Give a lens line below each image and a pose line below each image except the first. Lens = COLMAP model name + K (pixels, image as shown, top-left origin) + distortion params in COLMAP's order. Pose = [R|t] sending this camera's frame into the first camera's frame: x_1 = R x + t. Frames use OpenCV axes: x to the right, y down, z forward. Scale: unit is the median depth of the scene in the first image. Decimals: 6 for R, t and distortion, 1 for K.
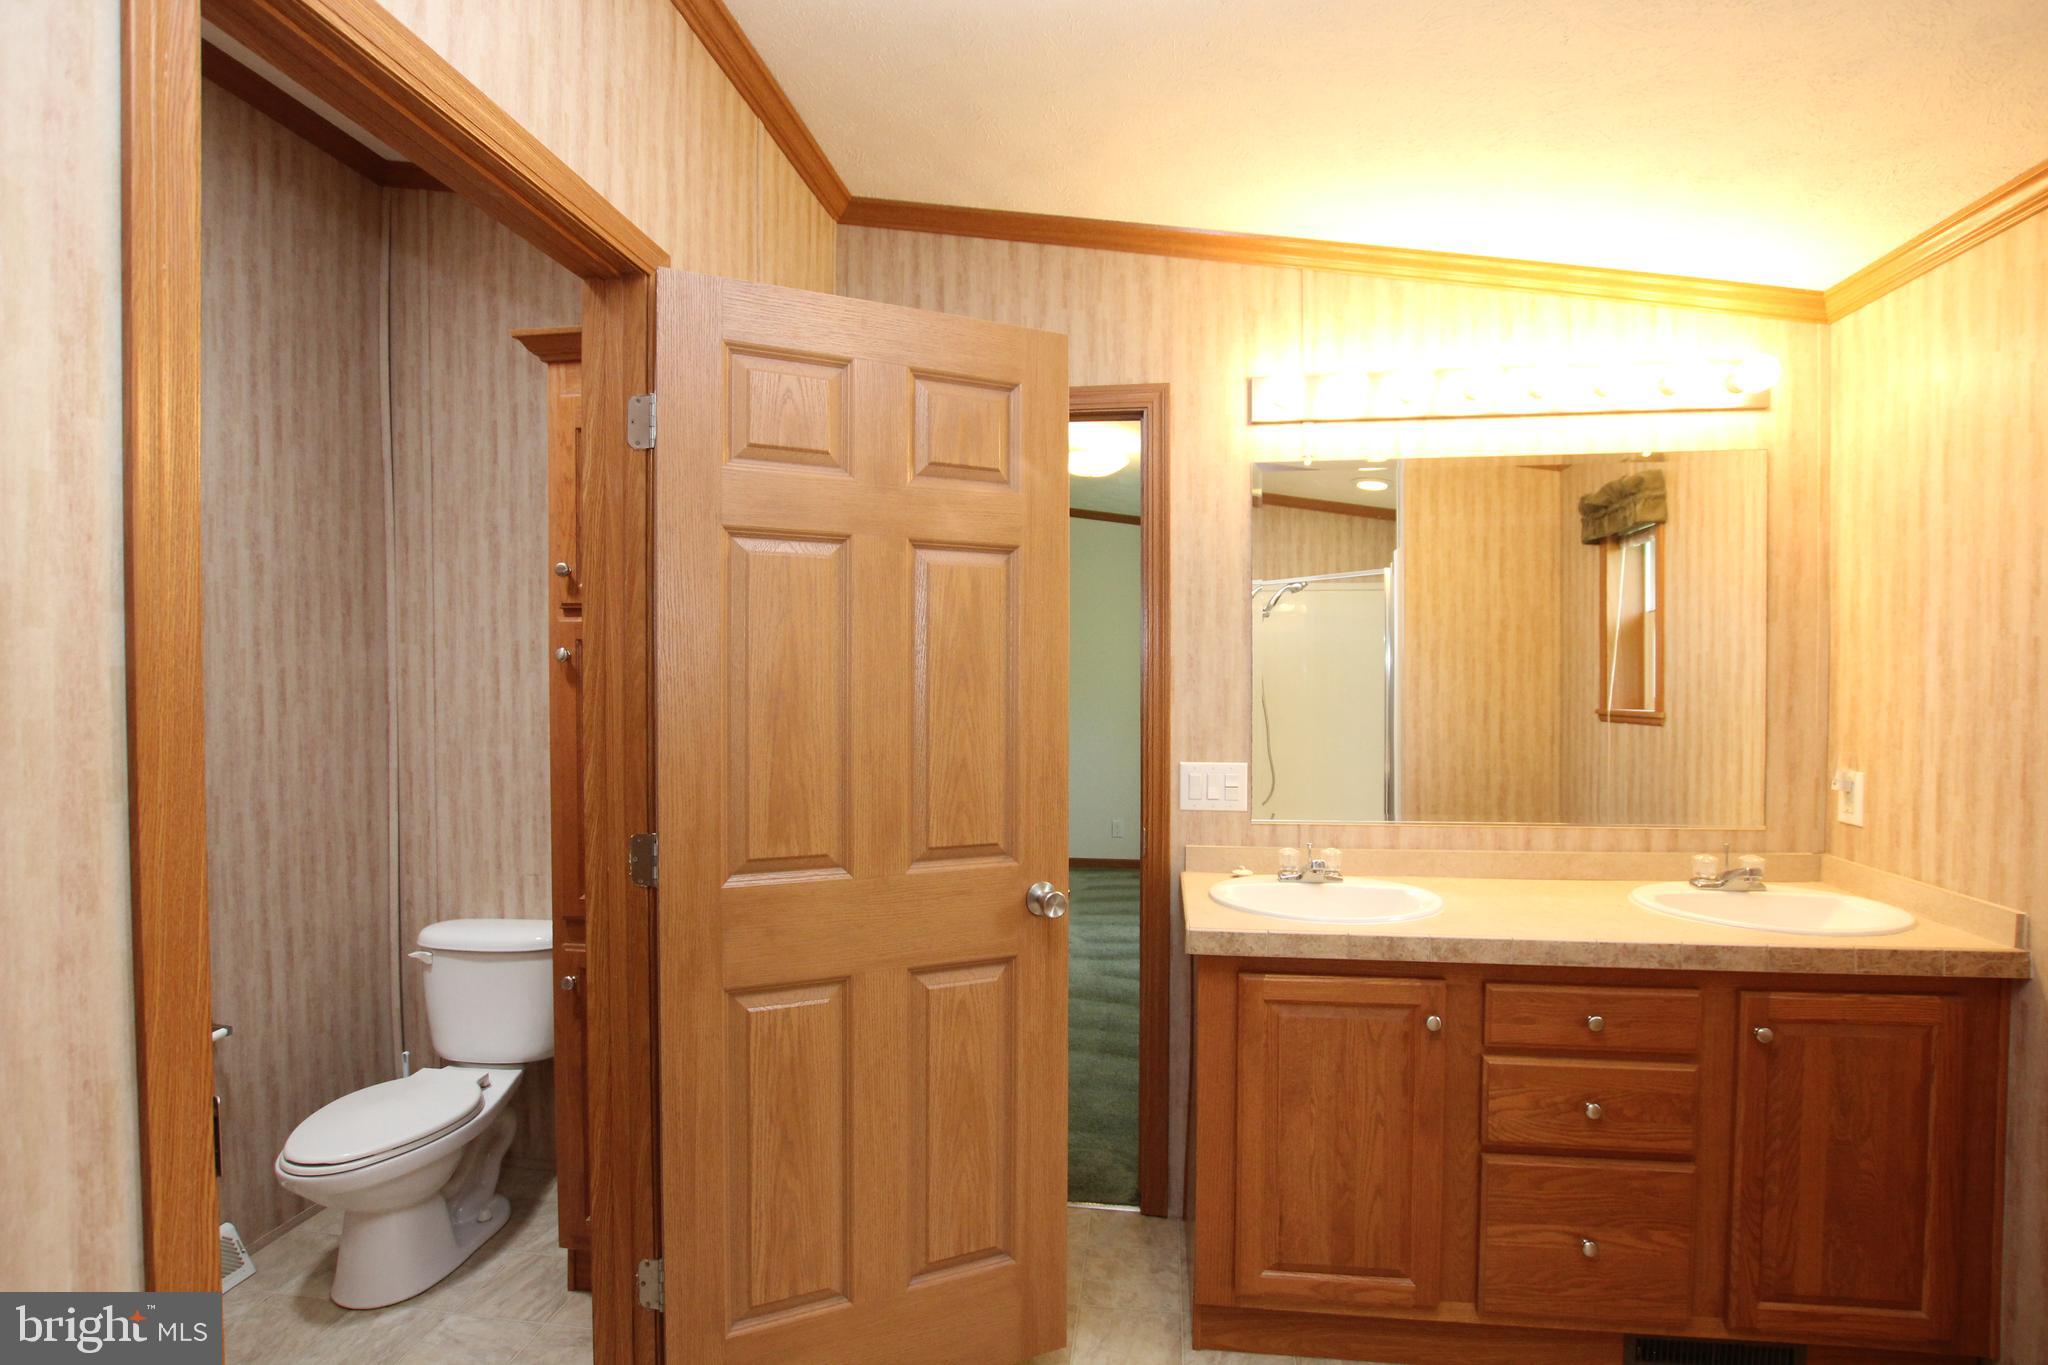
lens RADIAL K [[955.1, 0, 1036.6], [0, 955.1, 698.5], [0, 0, 1]] dist [-0.027439, 0.000910]
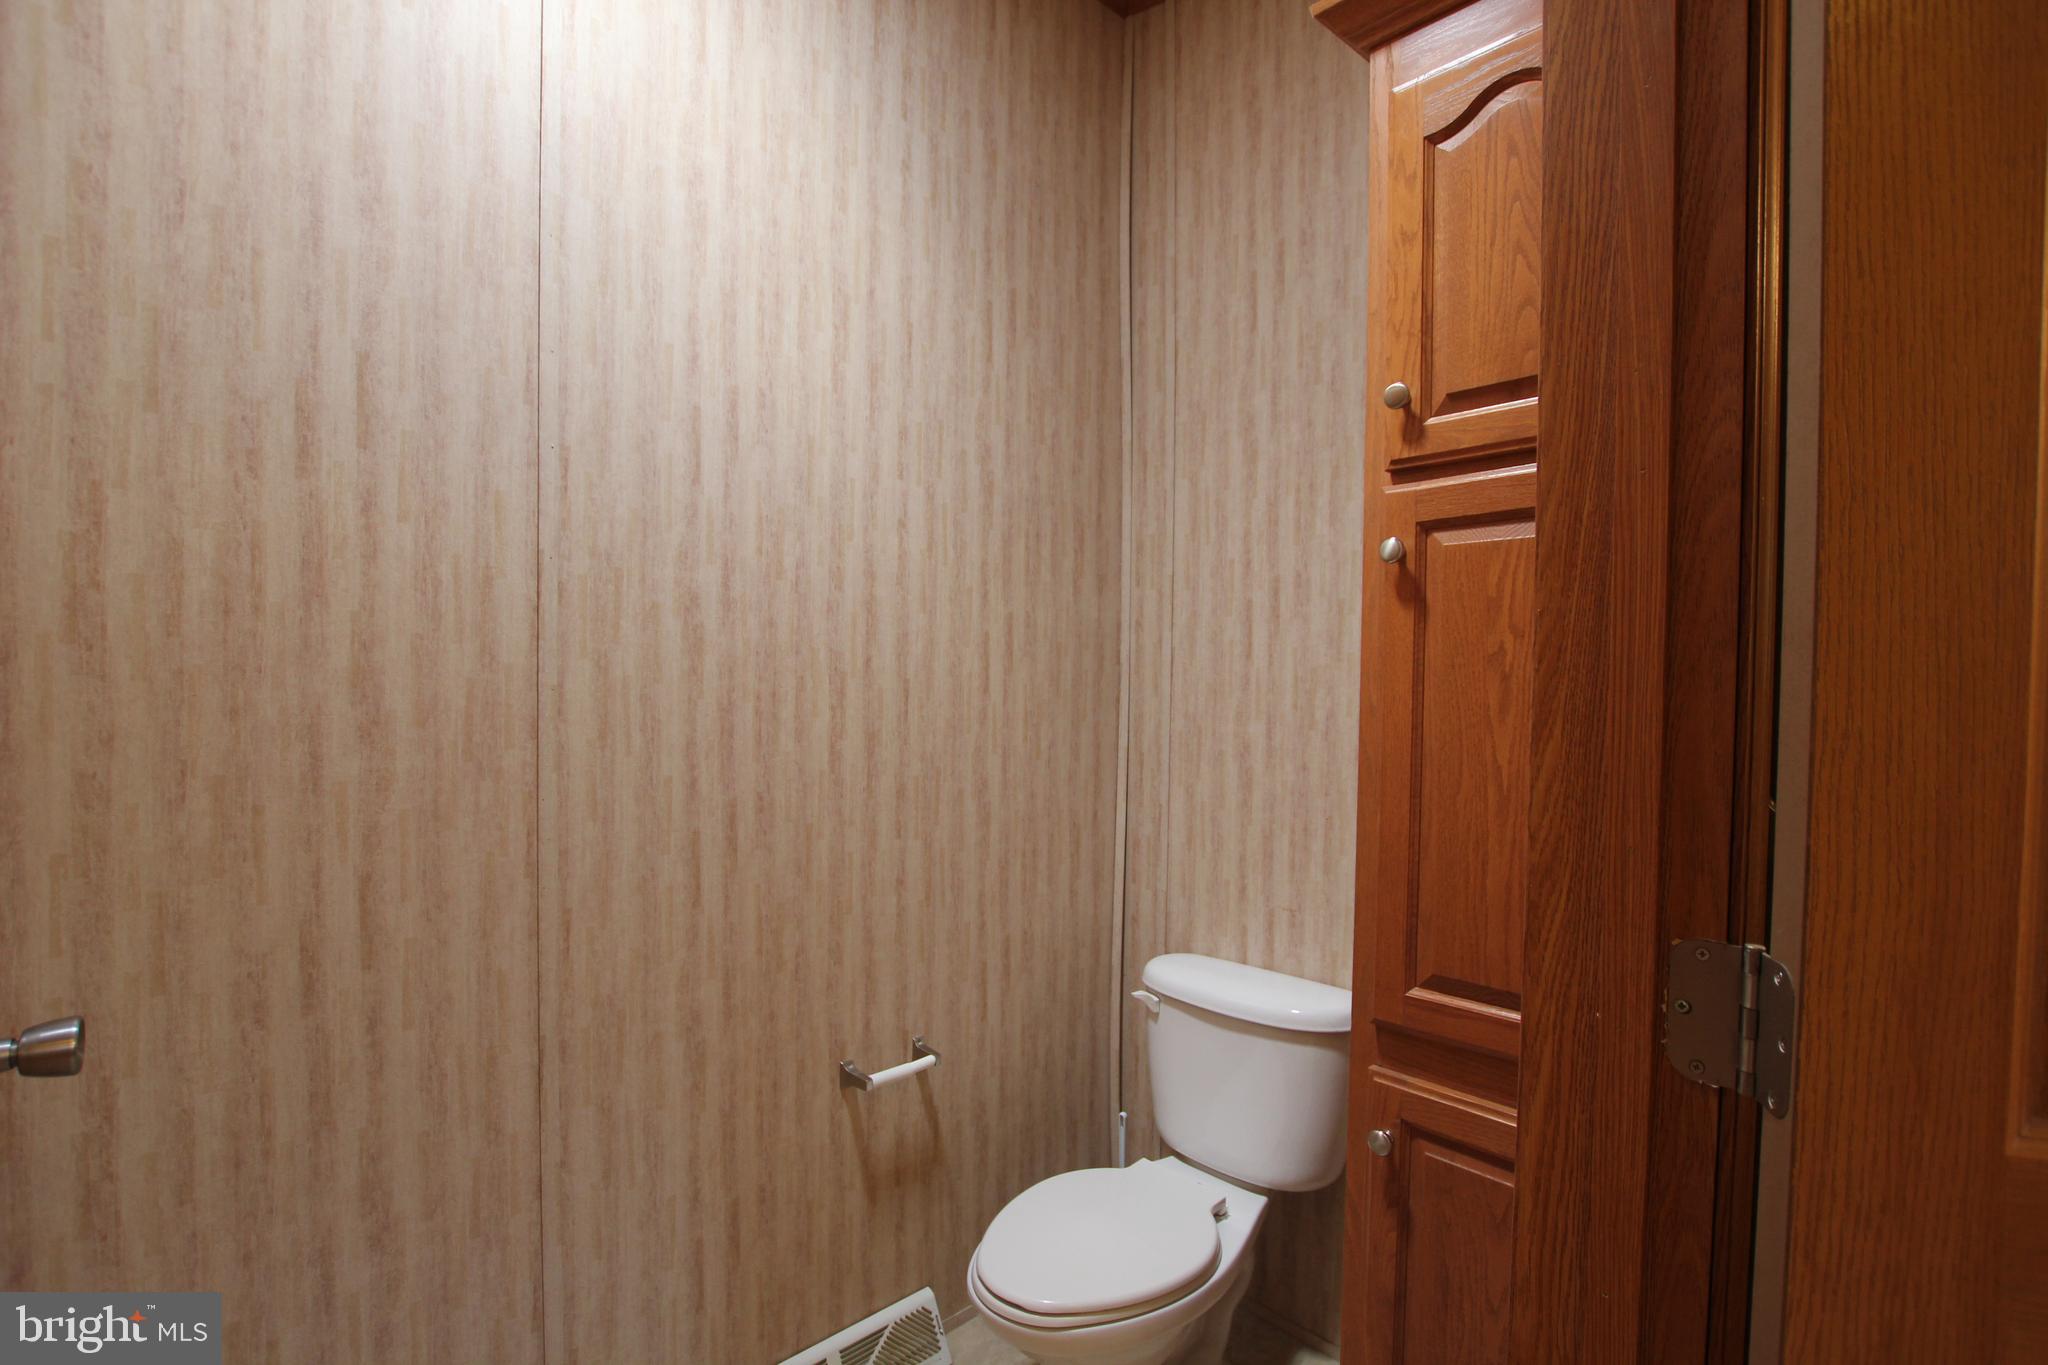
lens RADIAL K [[955.1, 0, 1036.6], [0, 955.1, 698.5], [0, 0, 1]] dist [-0.027439, 0.000910]
pose [[0.774339, 0.022976, -0.632353, -0.243536], [-0.028028, 0.999605, 0.001999, 0.035484], [0.632150, 0.016176, 0.774678, 0.348848]]
